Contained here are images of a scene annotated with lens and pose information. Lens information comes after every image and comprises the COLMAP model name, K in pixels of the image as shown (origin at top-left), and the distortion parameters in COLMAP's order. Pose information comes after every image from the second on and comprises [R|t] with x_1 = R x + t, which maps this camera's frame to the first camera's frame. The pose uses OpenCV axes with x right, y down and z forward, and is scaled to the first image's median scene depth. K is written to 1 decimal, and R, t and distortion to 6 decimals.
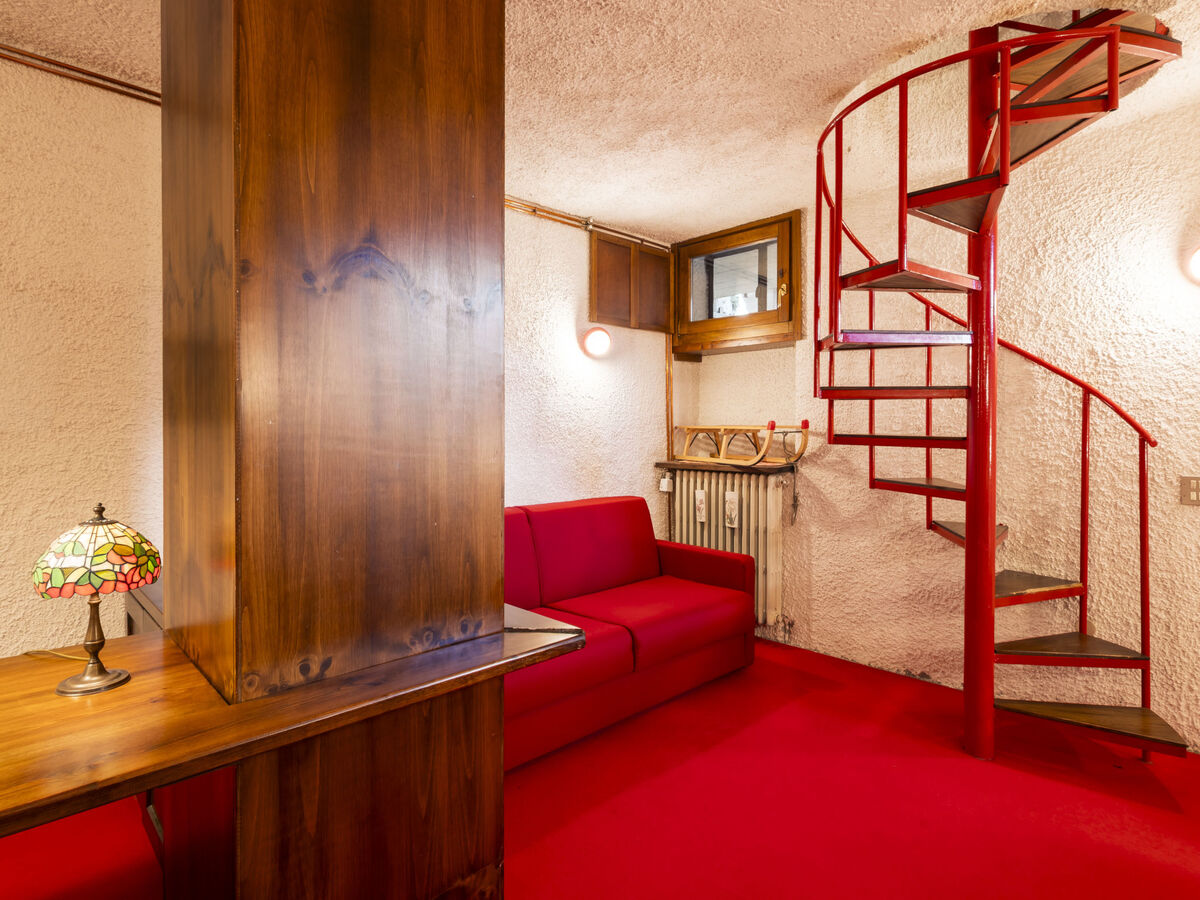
lens RADIAL K [[629.7, 0, 596.7], [0, 629.7, 438.0], [0, 0, 1]] dist [0.002237, -0.000228]
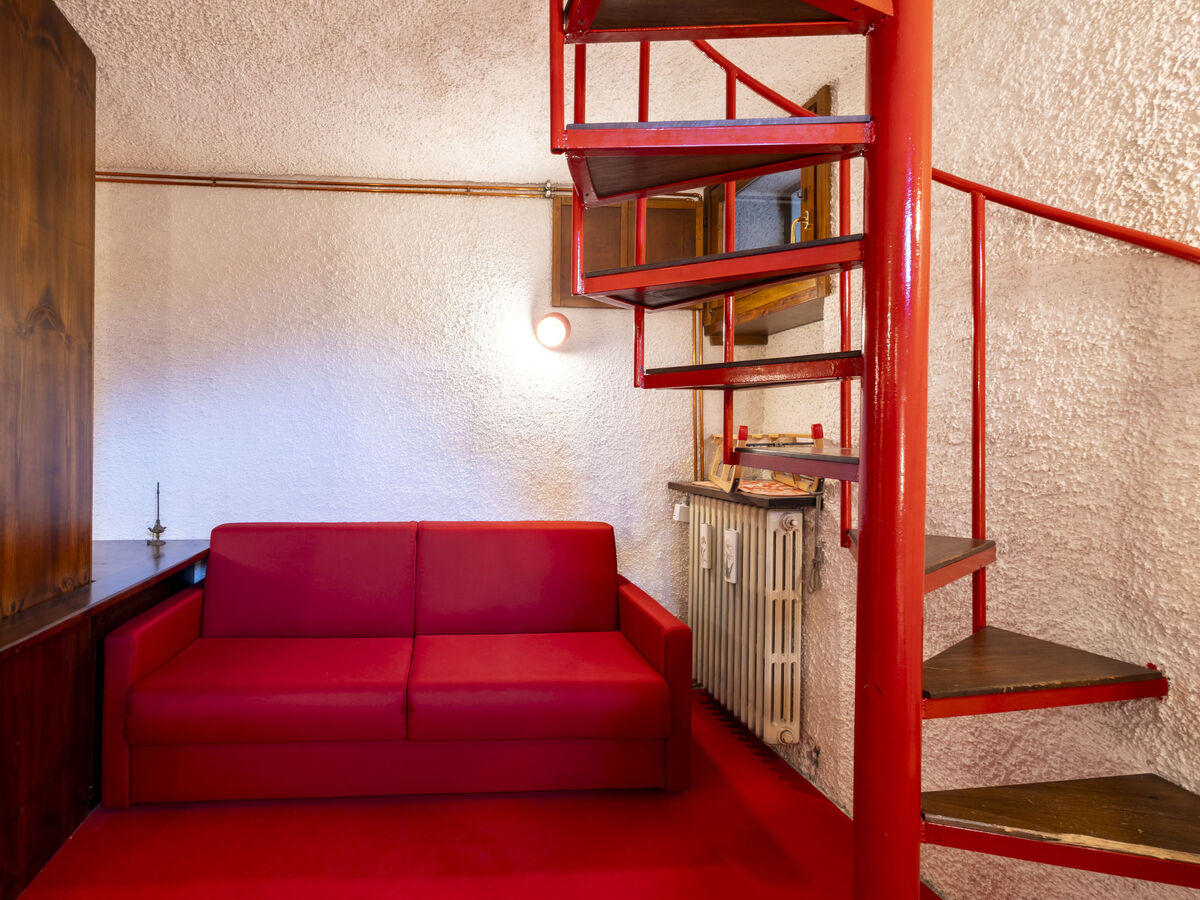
lens RADIAL K [[630.6, 0, 496.4], [0, 630.6, 440.4], [0, 0, 1]] dist [0.006083, -0.003428]
pose [[0.780577, 0.011694, -0.624951, 0.686017], [-0.018444, 0.999821, -0.004329, -0.007165], [0.624788, 0.014906, 0.780652, 0.469822]]
